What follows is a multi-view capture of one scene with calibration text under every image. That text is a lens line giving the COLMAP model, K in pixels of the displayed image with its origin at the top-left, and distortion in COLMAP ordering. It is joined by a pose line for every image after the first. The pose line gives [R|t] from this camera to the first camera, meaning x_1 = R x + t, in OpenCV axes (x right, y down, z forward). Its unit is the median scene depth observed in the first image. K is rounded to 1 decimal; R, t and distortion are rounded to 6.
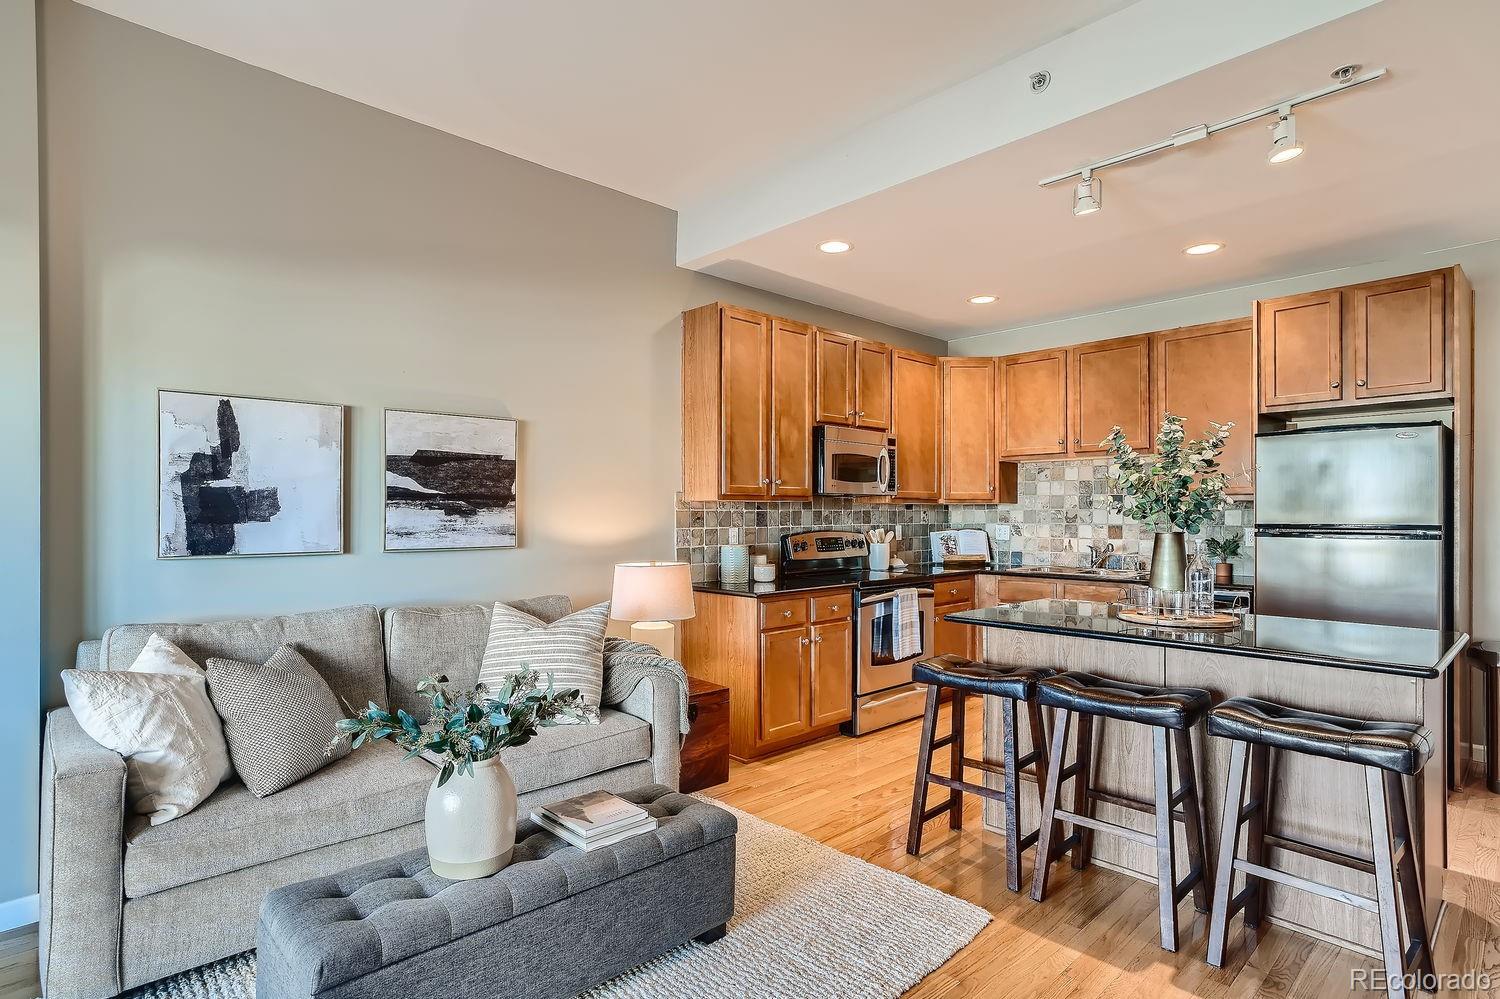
lens RADIAL K [[773.2, 0, 751.7], [0, 773.2, 514.5], [0, 0, 1]] dist [-0.031156, 0.027413]
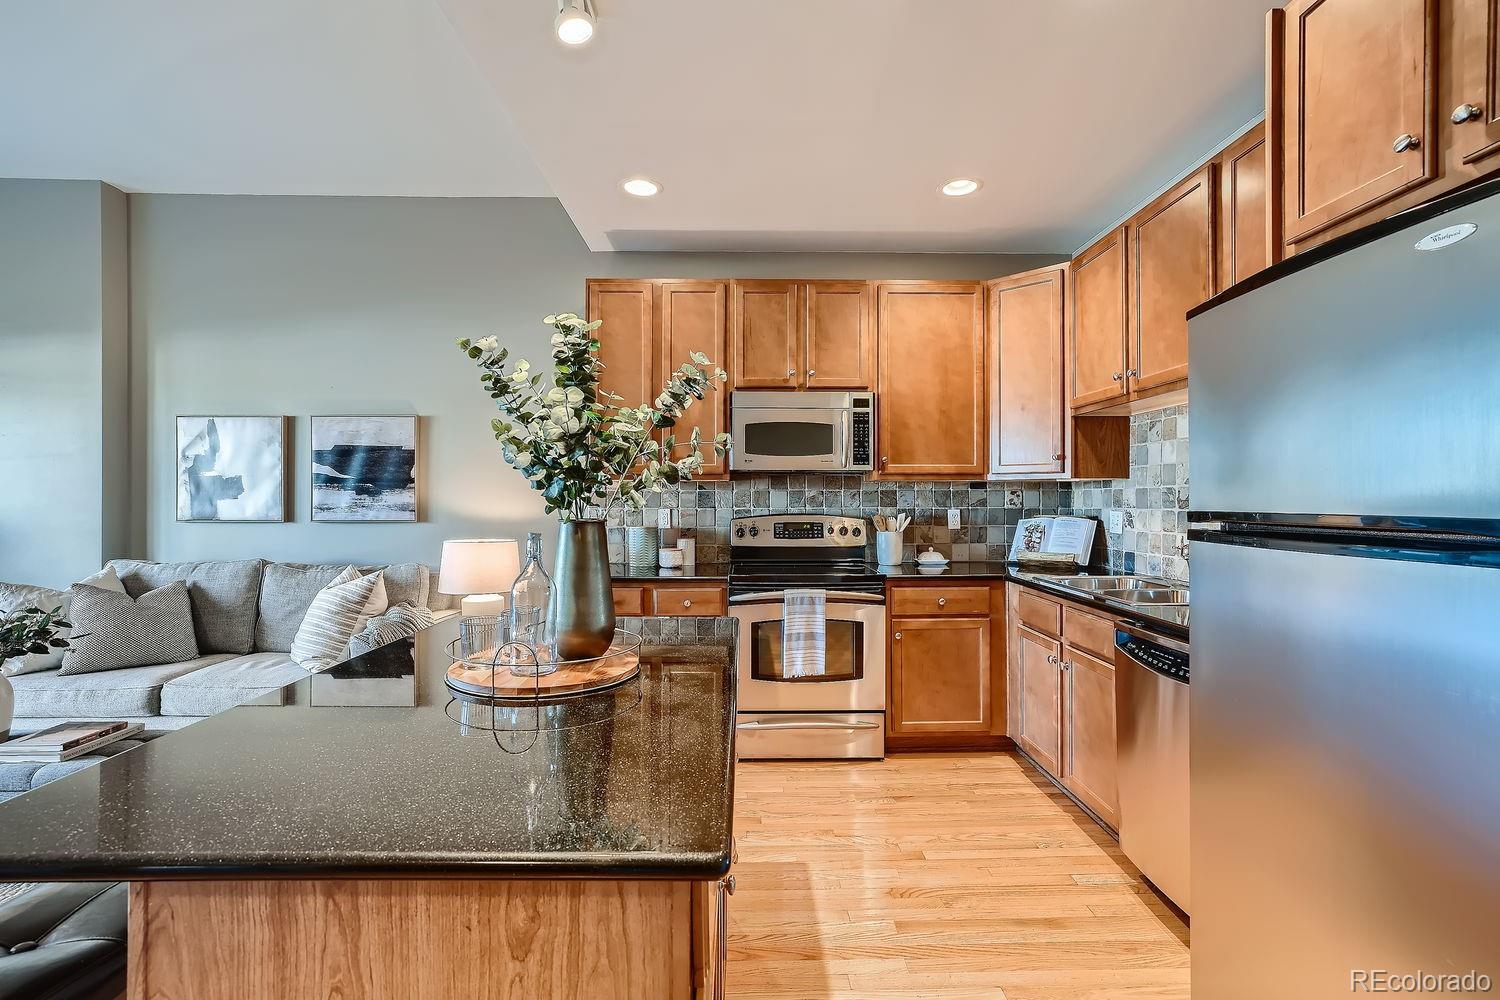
lens RADIAL K [[685.6, 0, 750.0], [0, 685.6, 500.0], [0, 0, 1]] dist [-0.025849, 0.016484]
pose [[0.733566, 0.002172, -0.679614, 0.623017], [-0.001968, 0.999997, 0.001072, 0.005026], [0.679615, 0.000551, 0.733569, 0.446927]]
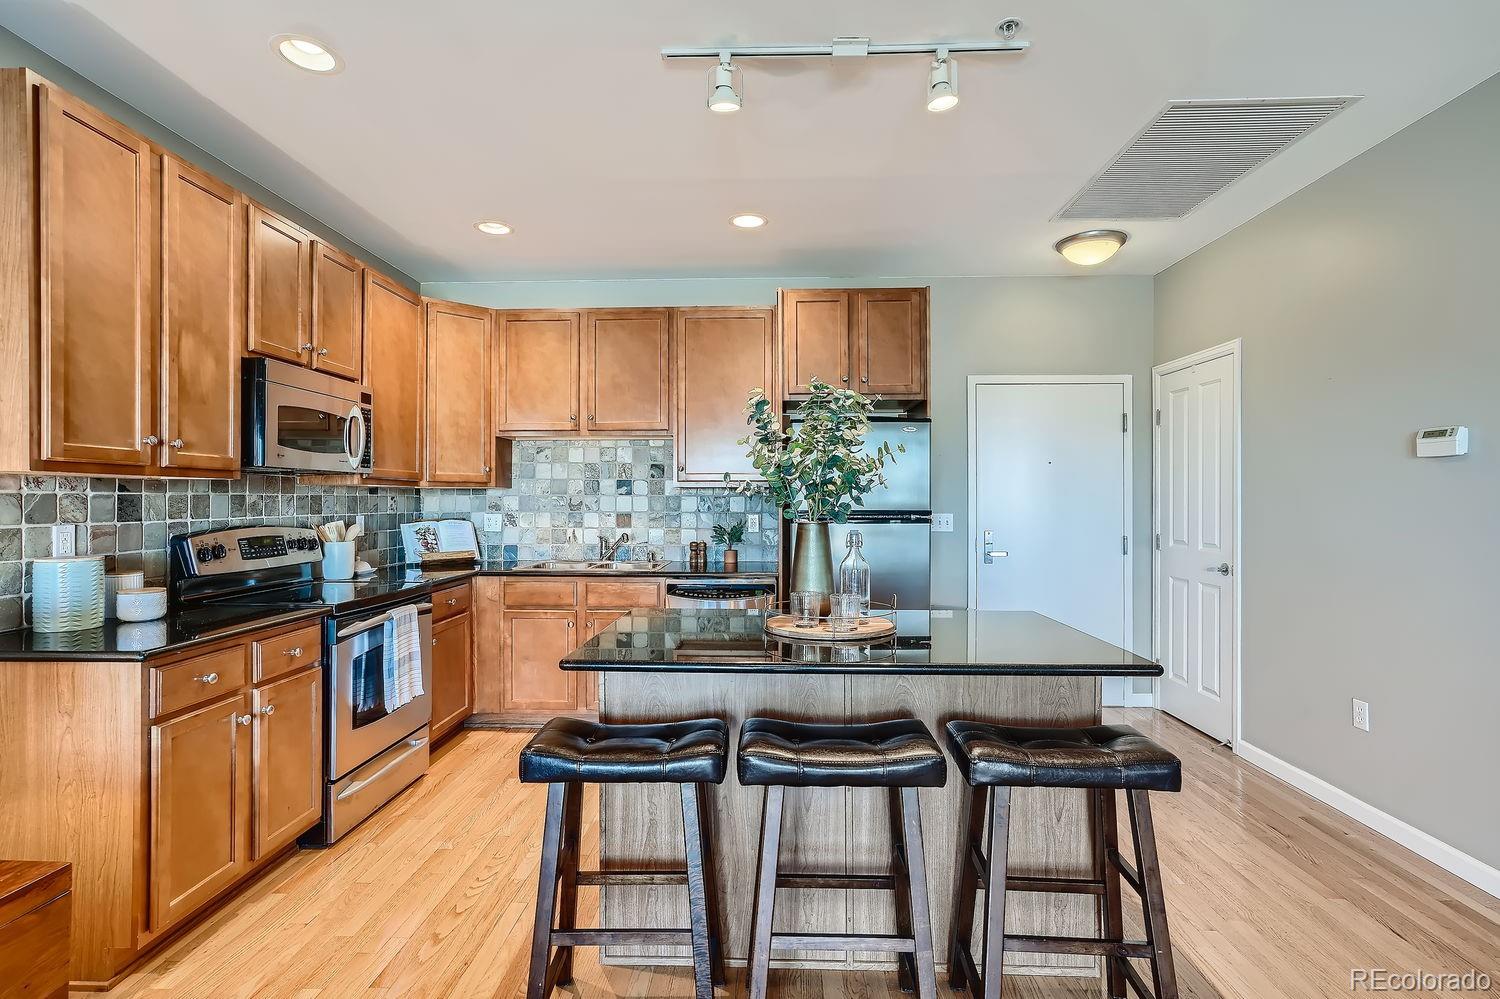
lens RADIAL K [[736.0, 0, 750.0], [0, 736.0, 499.5], [0, 0, 1]] dist [-0.028260, 0.024621]
pose [[0.715703, 0.002557, 0.698400, -0.037001], [-0.000347, 0.999994, -0.003306, 0.000894], [-0.698405, 0.002123, 0.715700, 0.301819]]
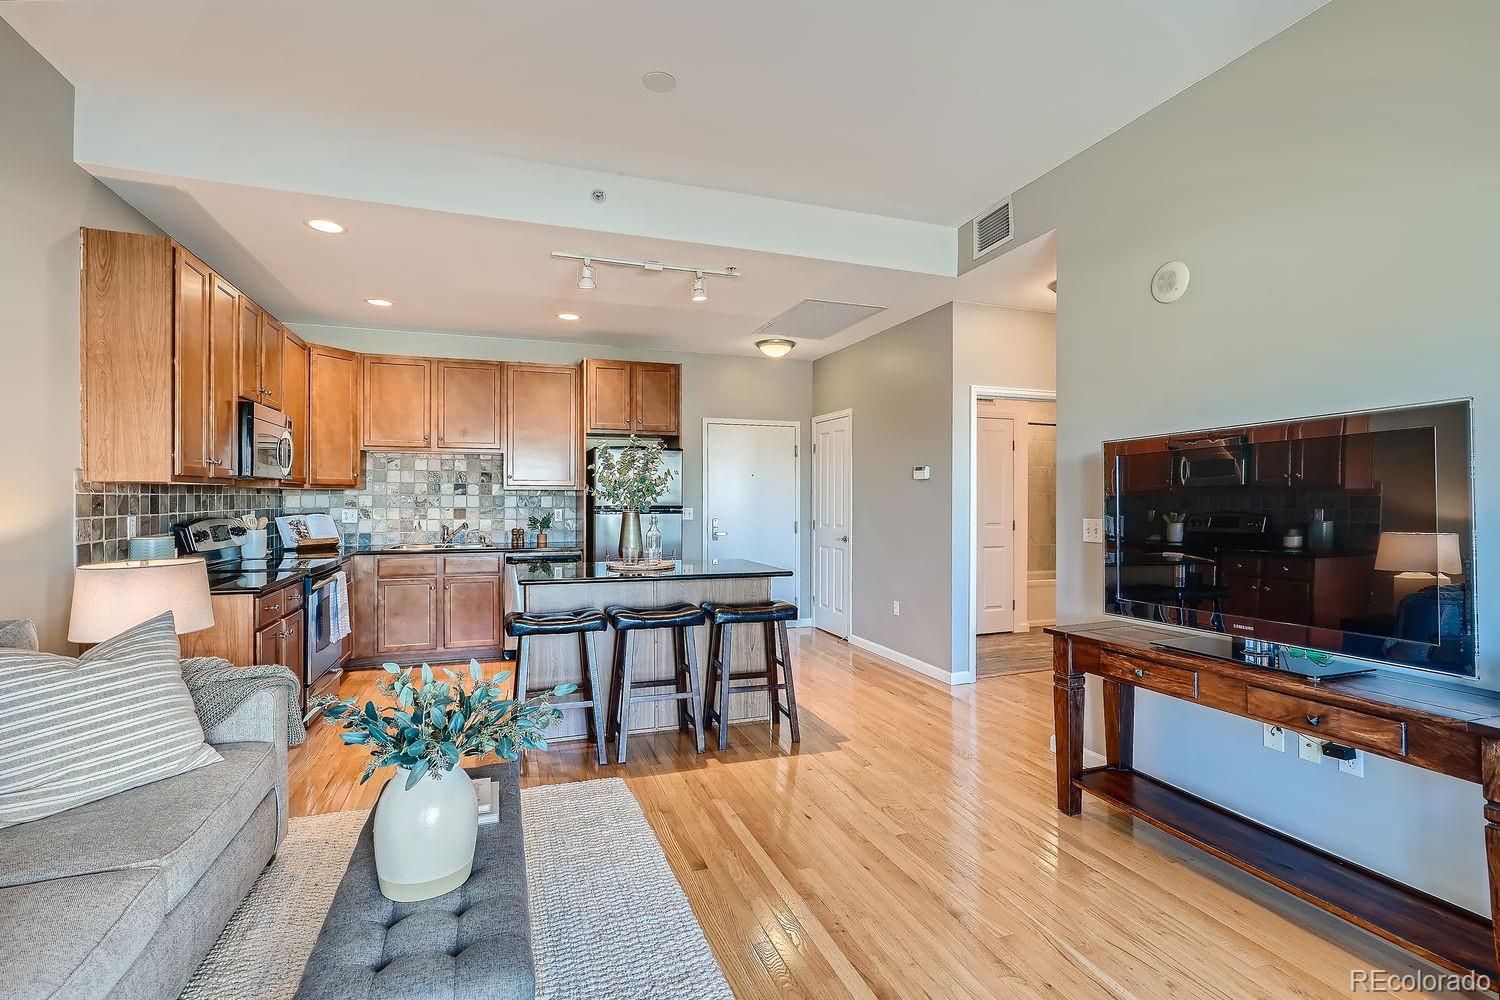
lens RADIAL K [[698.1, 0, 745.1], [0, 698.1, 499.5], [0, 0, 1]] dist [-0.021902, 0.018938]
pose [[0.415763, 0.000392, 0.909473, -0.406798], [-0.001868, 0.999998, 0.000422, -0.001413], [-0.909471, -0.001874, 0.415763, 0.127198]]
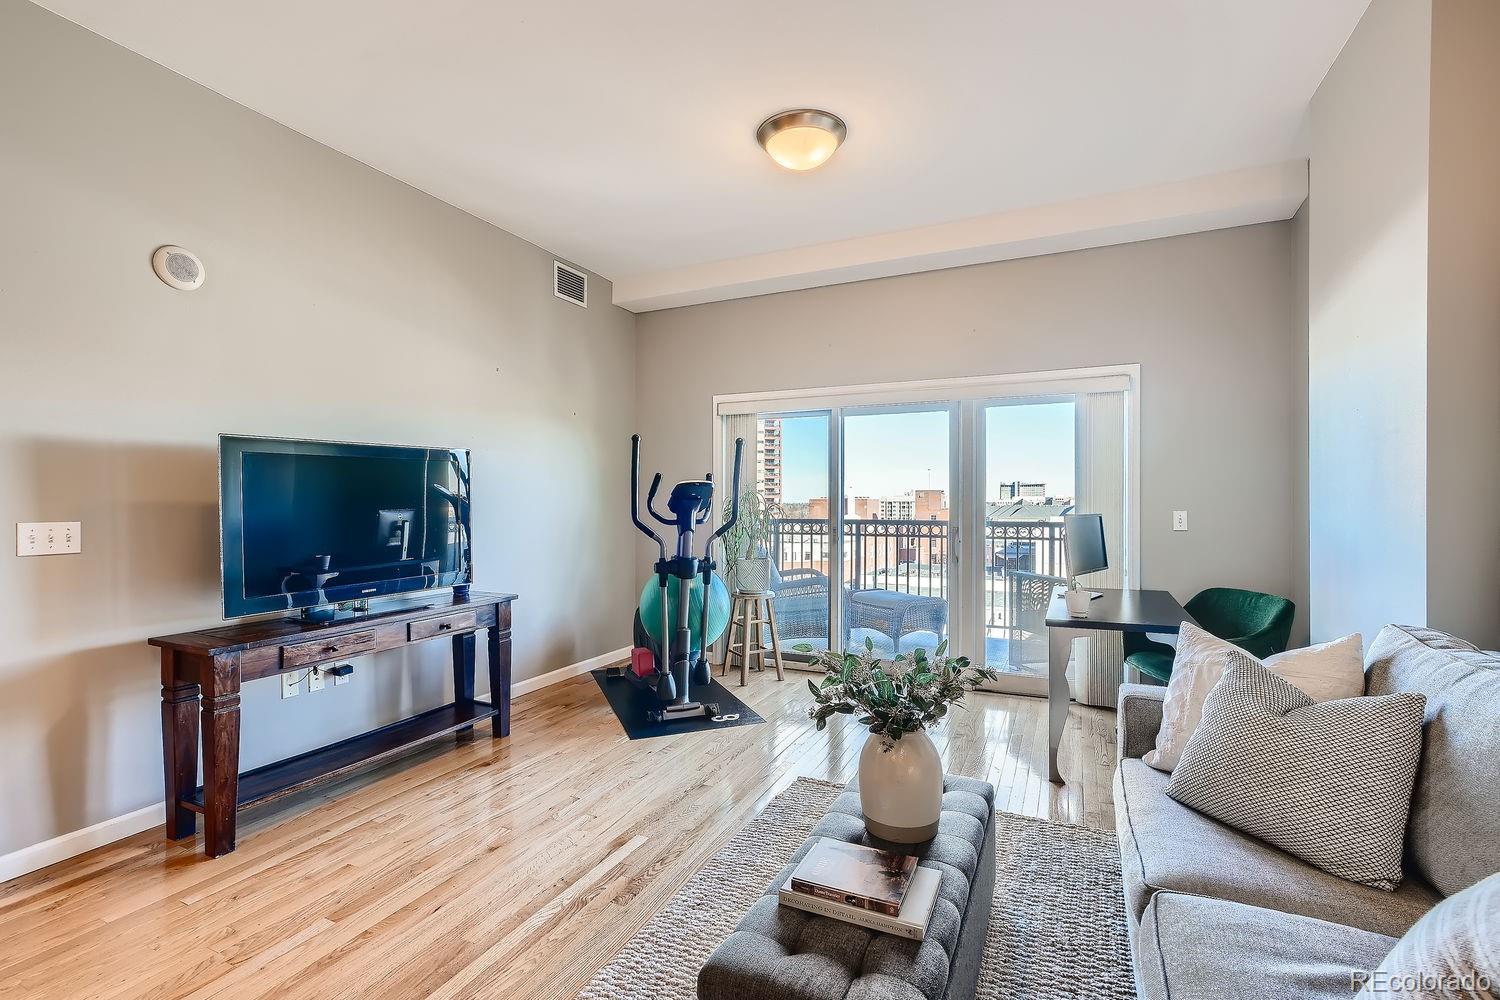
lens RADIAL K [[698.1, 0, 745.1], [0, 698.1, 499.5], [0, 0, 1]] dist [-0.021902, 0.018938]
pose [[-0.932825, -0.001565, -0.360327, 0.079903], [-0.001079, 0.999998, -0.001551, 0.001315], [0.360329, -0.001058, -0.932825, 0.766660]]
